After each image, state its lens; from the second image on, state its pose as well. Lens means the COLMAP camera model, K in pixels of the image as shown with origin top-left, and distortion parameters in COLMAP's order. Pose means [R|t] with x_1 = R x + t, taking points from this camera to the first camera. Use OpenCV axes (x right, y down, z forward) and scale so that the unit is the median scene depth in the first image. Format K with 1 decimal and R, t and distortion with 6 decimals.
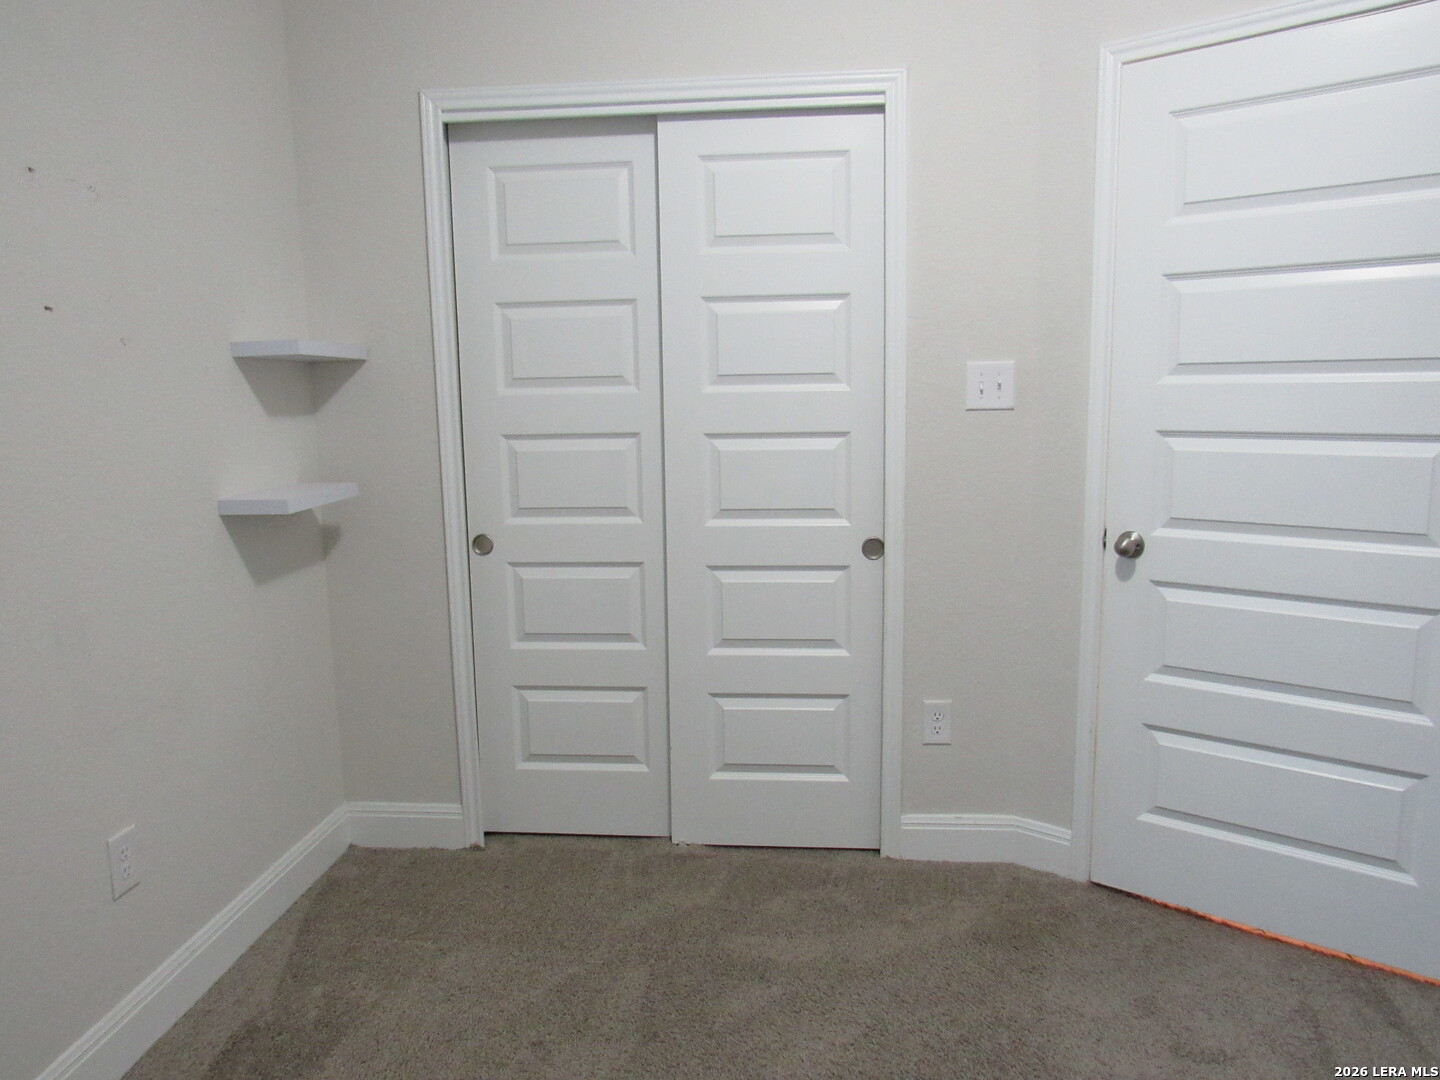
lens RADIAL K [[1022.2, 0, 722.8], [0, 1022.2, 501.5], [0, 0, 1]] dist [0.110964, 0.000813]
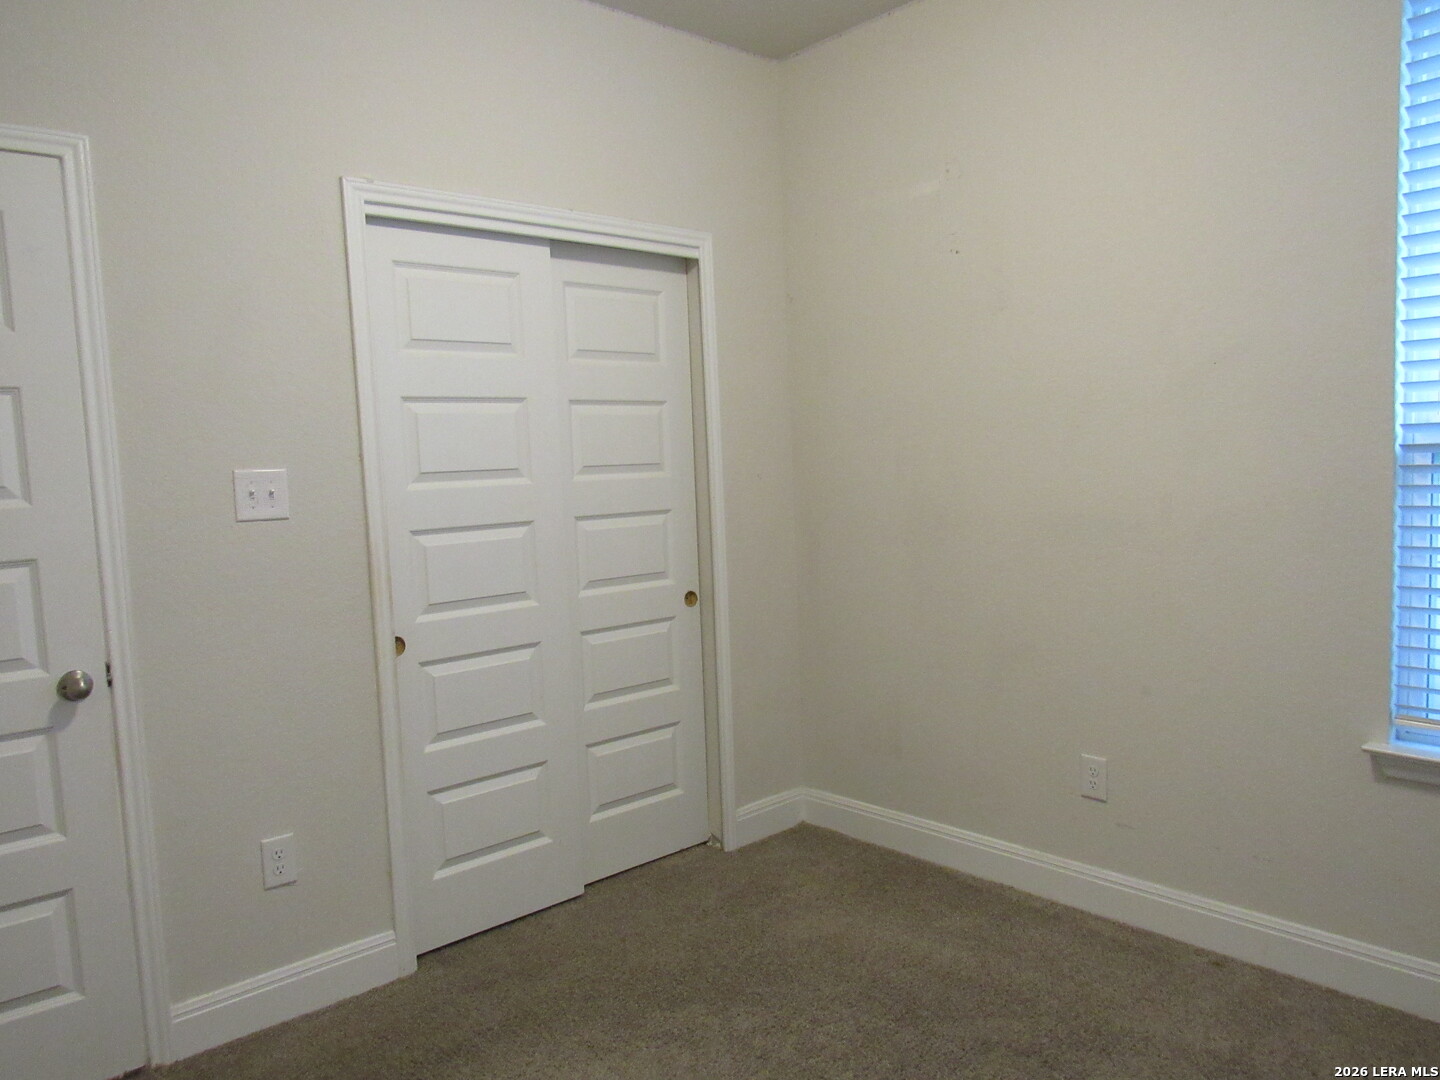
lens RADIAL K [[1034.8, 0, 720.0], [0, 1034.8, 540.0], [0, 0, 1]] dist [0.194177, 0.001538]
pose [[0.688994, -0.074171, 0.720962, -0.497886], [0.125694, 0.991904, -0.018075, -0.001212], [-0.713785, 0.103075, 0.692739, 0.065812]]
